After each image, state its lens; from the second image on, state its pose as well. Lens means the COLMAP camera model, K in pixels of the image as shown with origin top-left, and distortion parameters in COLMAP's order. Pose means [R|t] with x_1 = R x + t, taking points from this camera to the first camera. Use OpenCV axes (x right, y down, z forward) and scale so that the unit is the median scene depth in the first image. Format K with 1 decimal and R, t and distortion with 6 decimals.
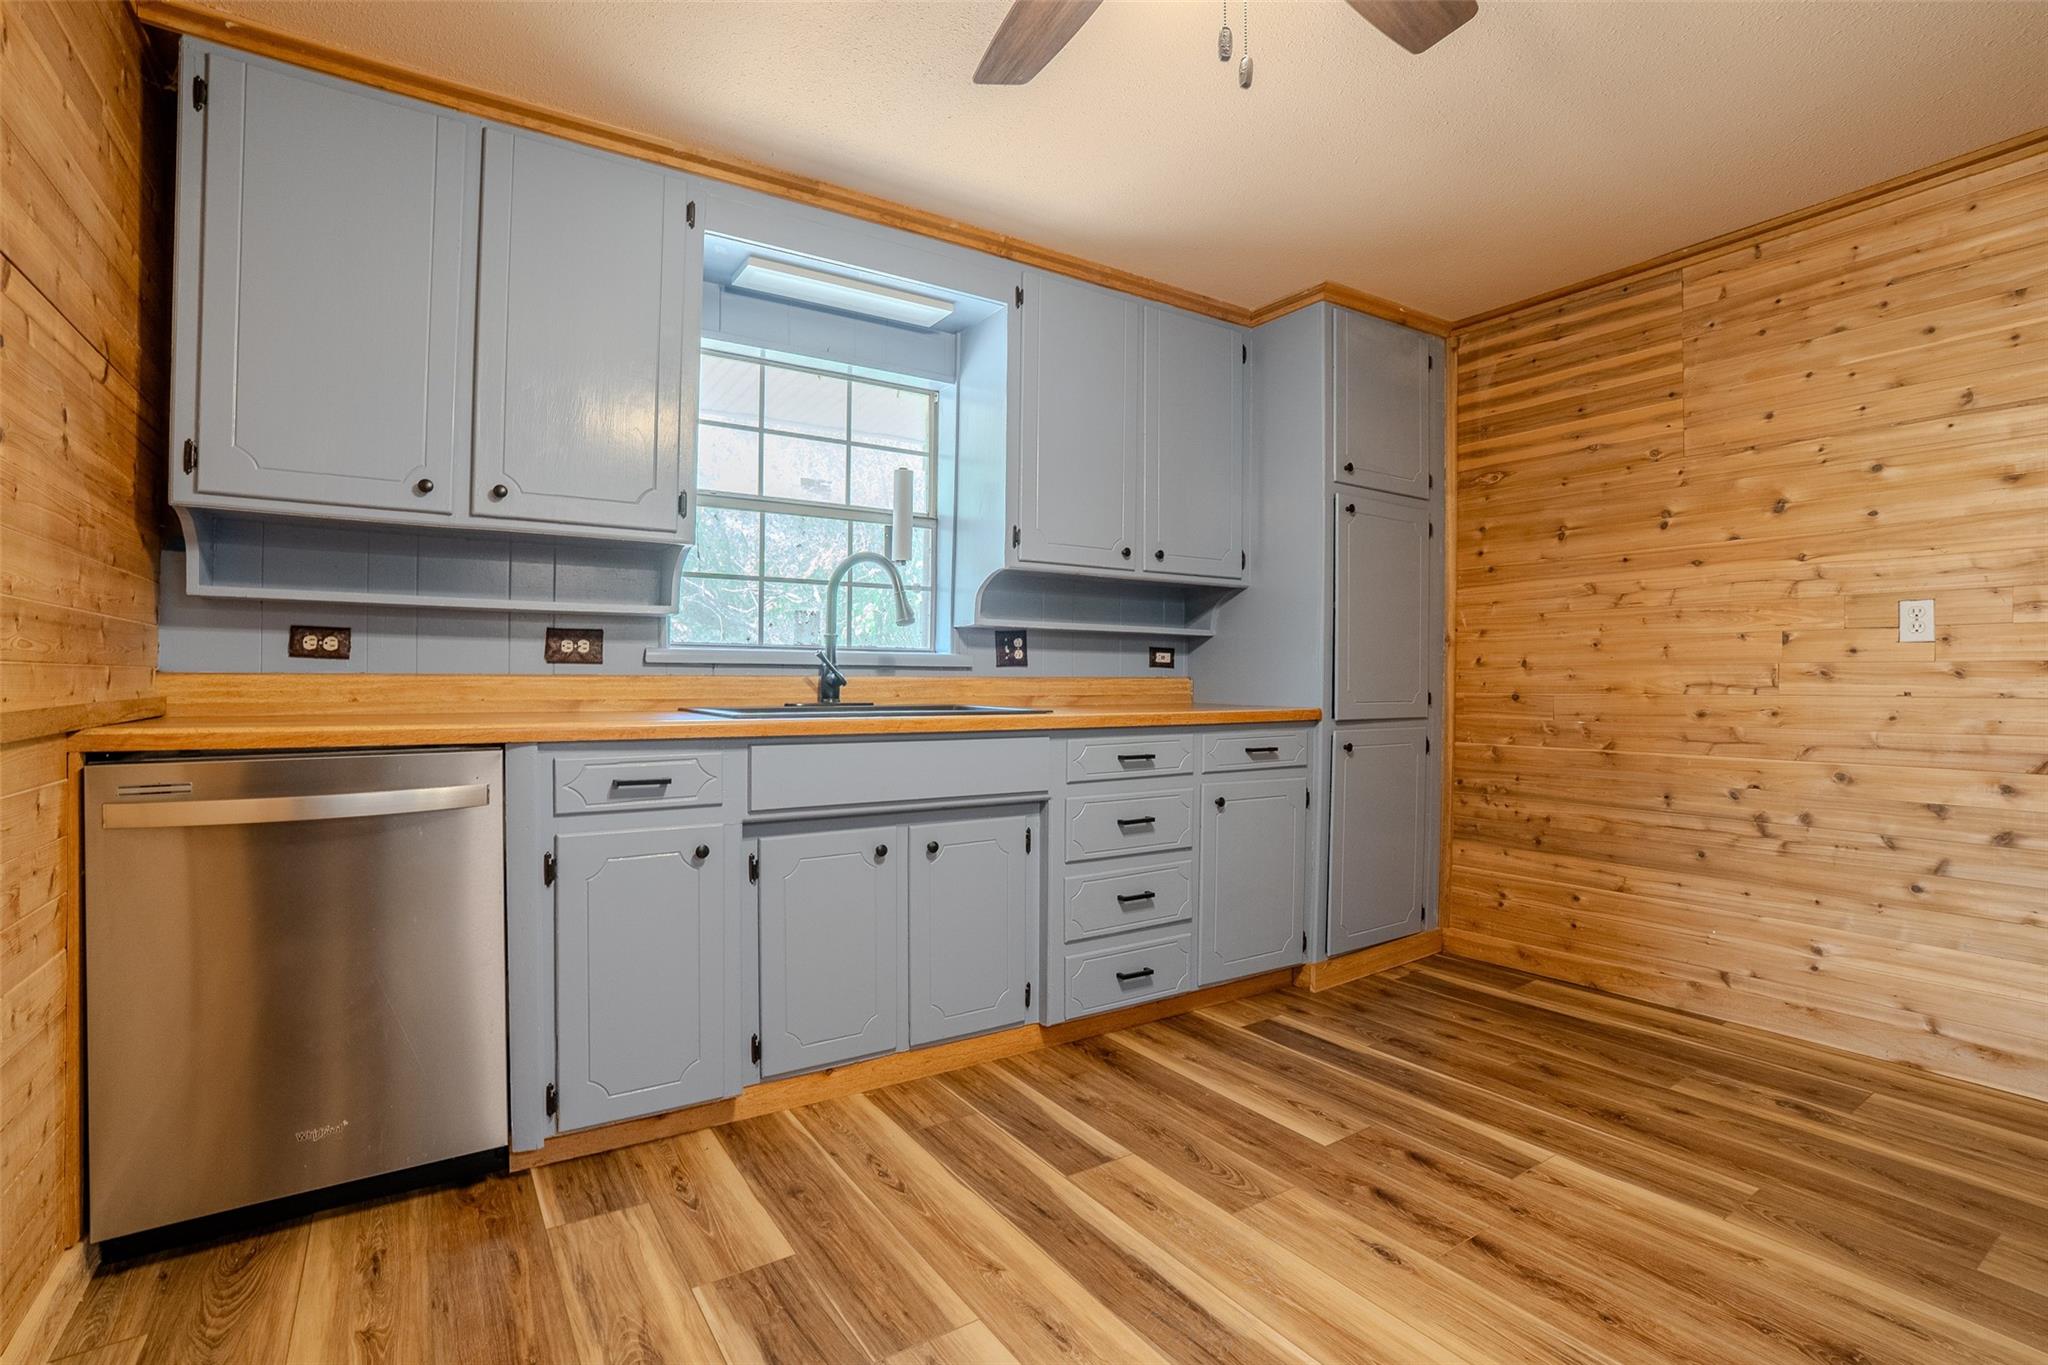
lens RADIAL K [[966.5, 0, 1113.5], [0, 966.5, 687.5], [0, 0, 1]] dist [-0.052566, 0.016056]
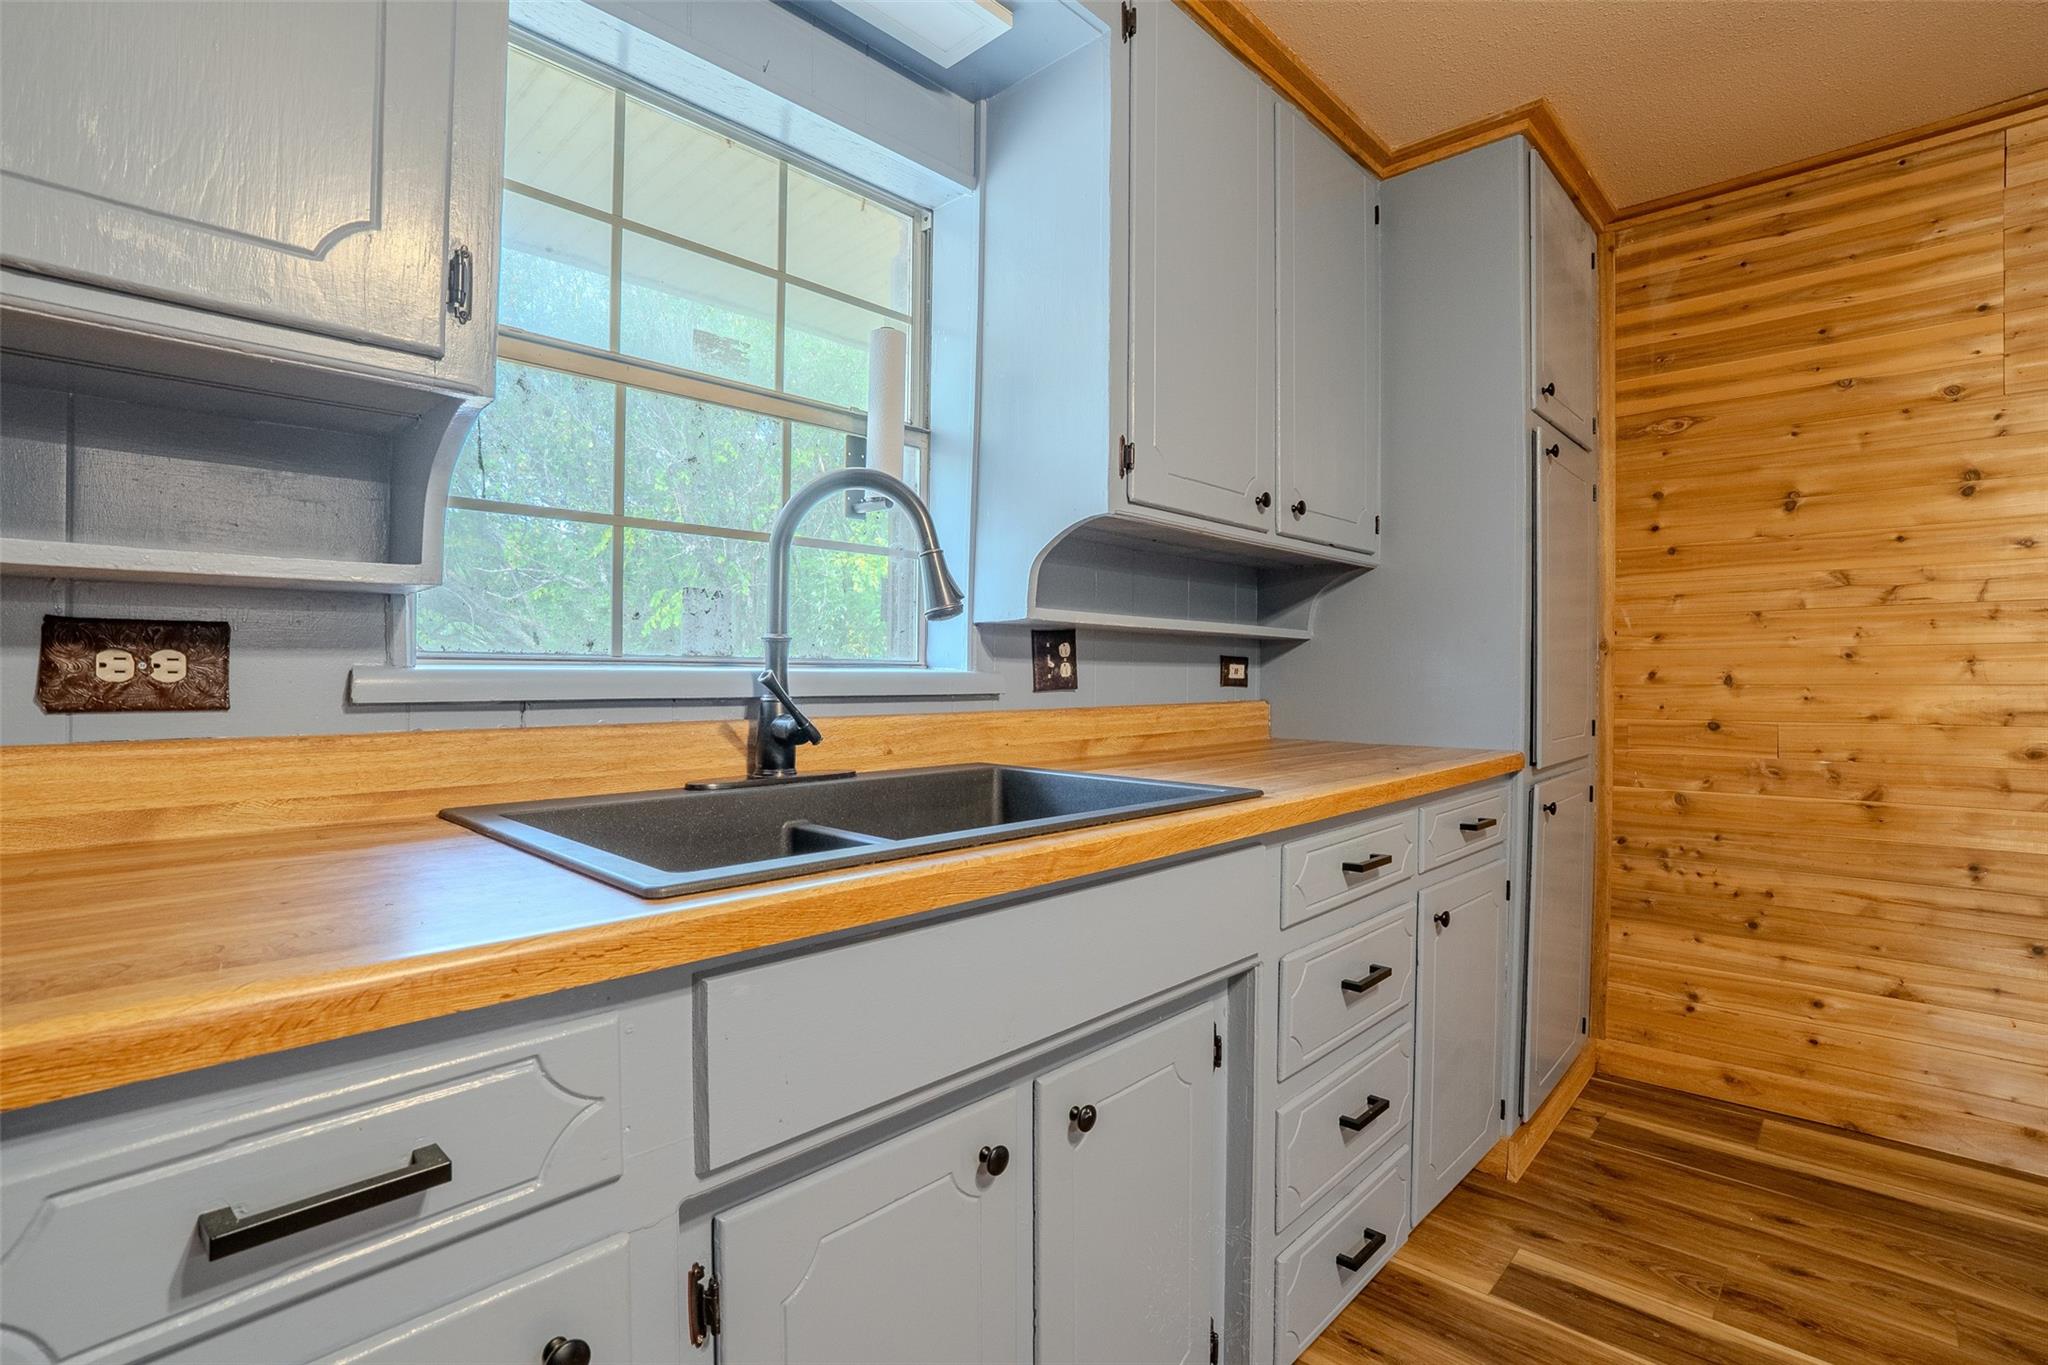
lens RADIAL K [[966.5, 0, 1093.1], [0, 966.5, 681.0], [0, 0, 1]] dist [-0.052566, 0.016056]
pose [[0.978799, -0.003462, 0.204794, -0.208821], [0.003839, 0.999992, -0.001446, -0.027350], [-0.204787, 0.002202, 0.978804, 0.431399]]
